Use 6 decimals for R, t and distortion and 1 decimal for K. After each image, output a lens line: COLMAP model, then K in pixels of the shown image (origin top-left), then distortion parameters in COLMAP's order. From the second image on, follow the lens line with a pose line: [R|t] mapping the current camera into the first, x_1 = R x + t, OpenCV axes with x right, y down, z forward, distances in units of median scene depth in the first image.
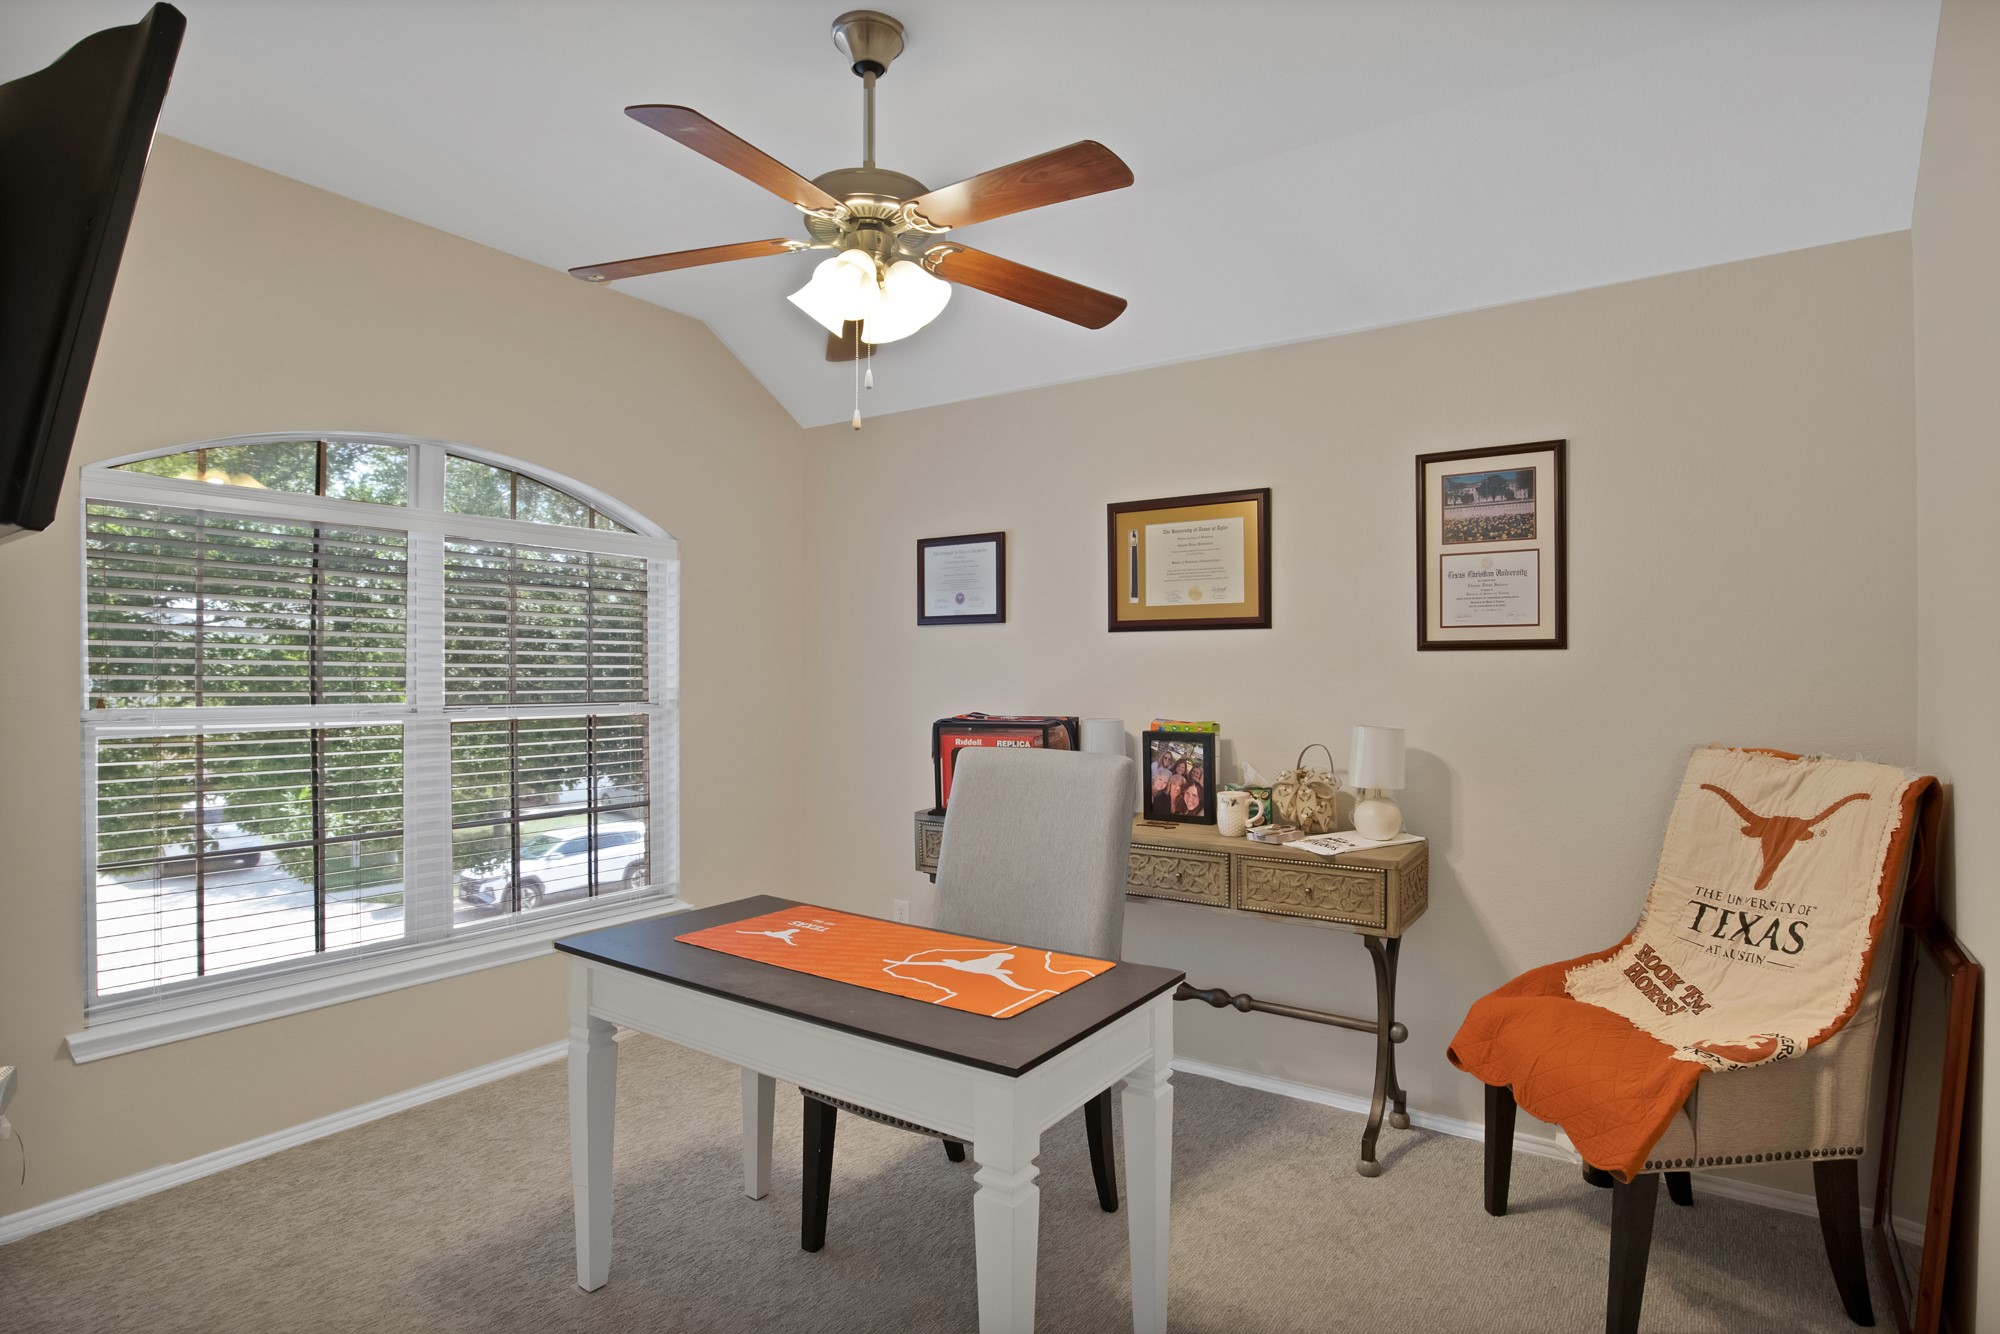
lens RADIAL K [[1022.7, 0, 1007.6], [0, 1022.7, 673.8], [0, 0, 1]] dist [-0.022502, -0.000268]
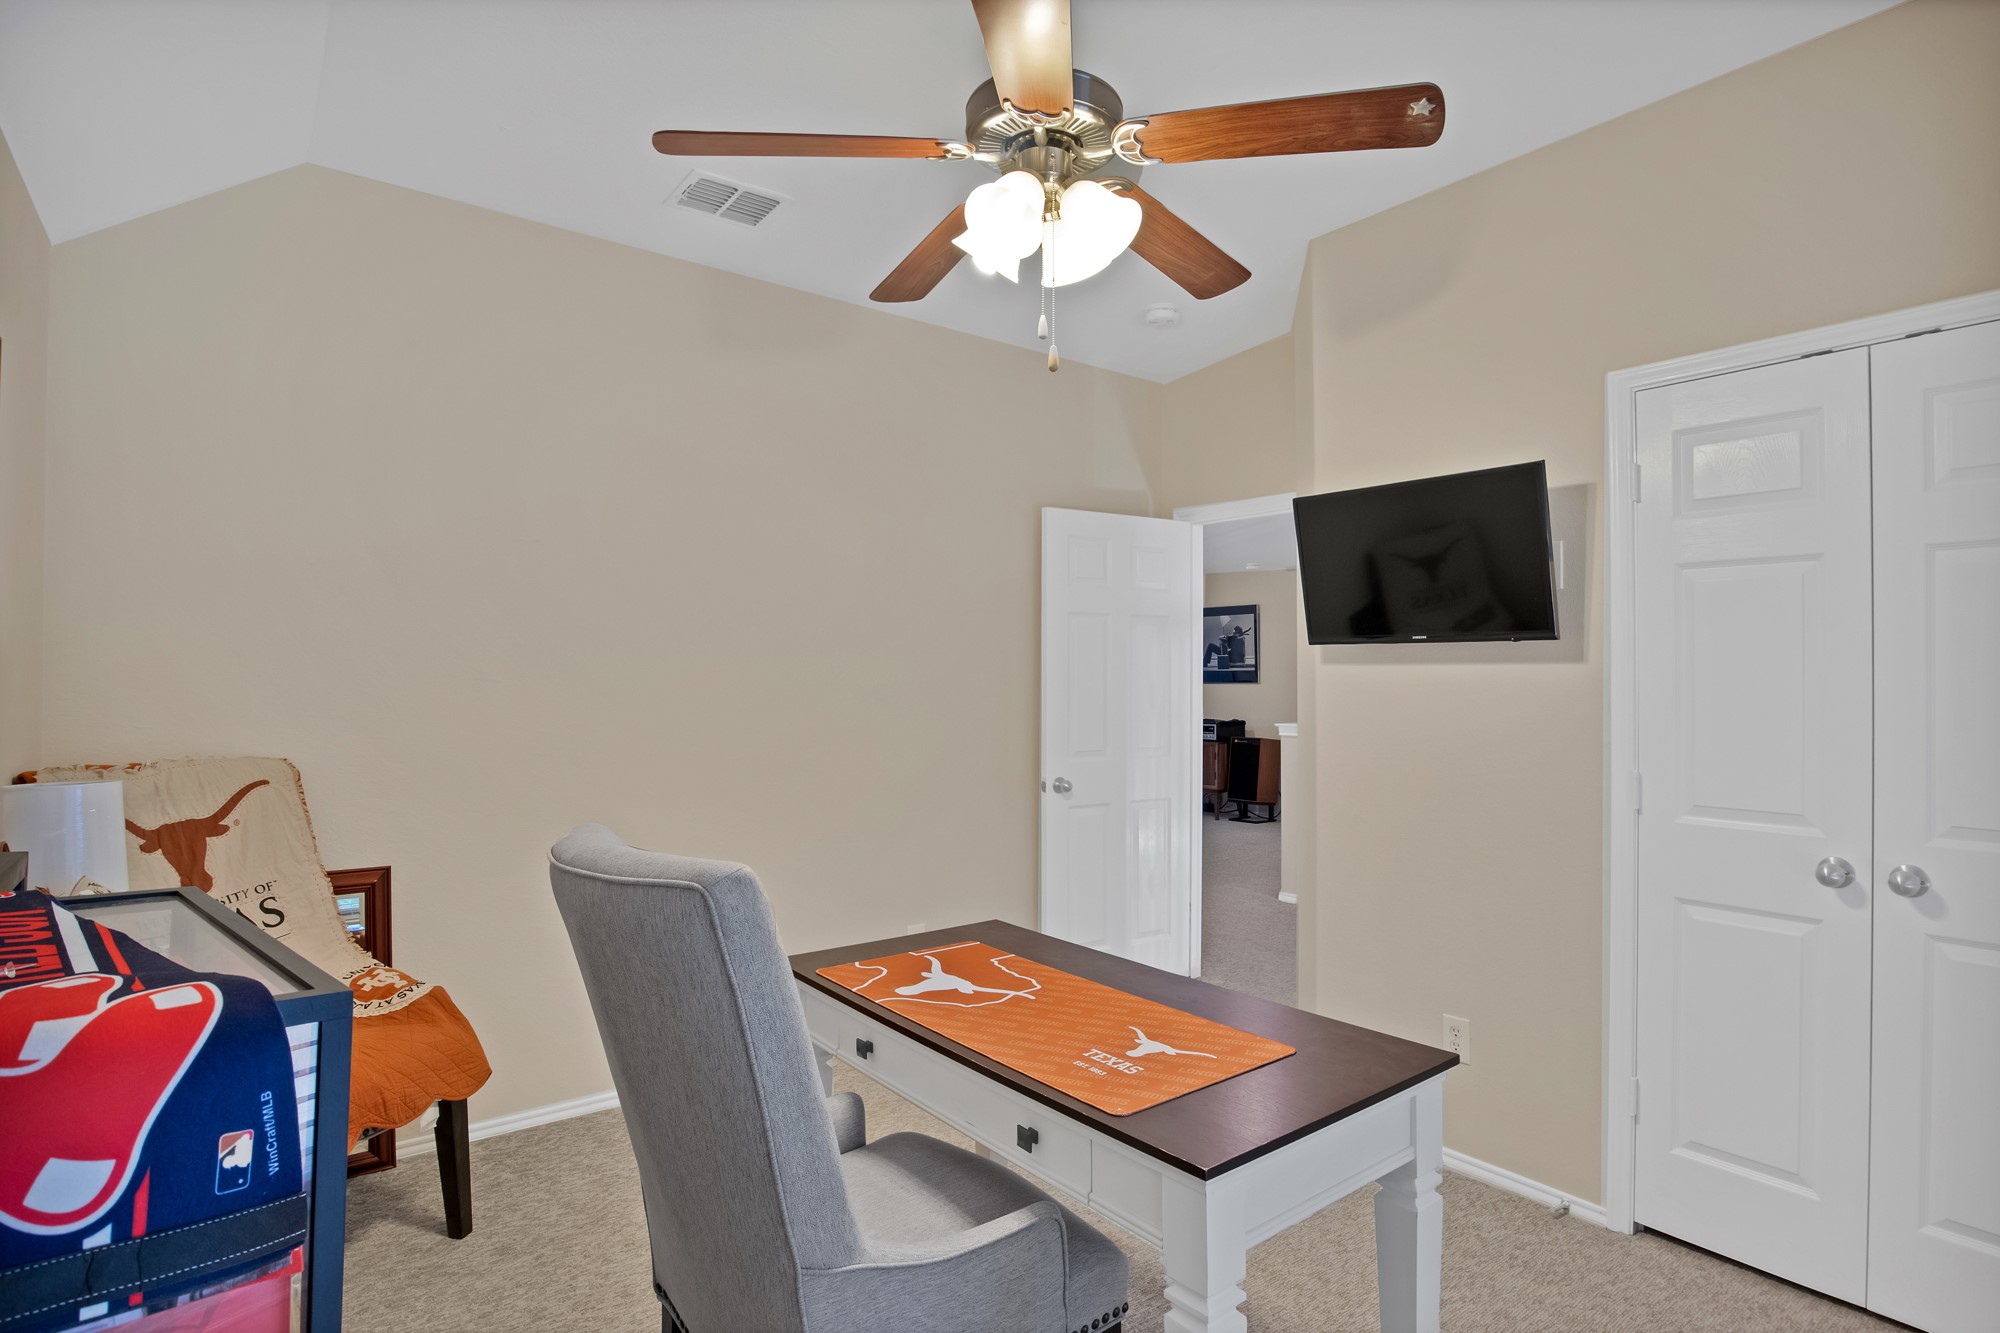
lens RADIAL K [[1022.7, 0, 1005.4], [0, 1022.7, 672.6], [0, 0, 1]] dist [-0.022502, -0.000268]
pose [[-0.951657, 0.001022, 0.307161, -0.366920], [-0.000625, 0.999986, -0.005263, -0.005545], [-0.307162, -0.005201, -0.951643, 1.826652]]
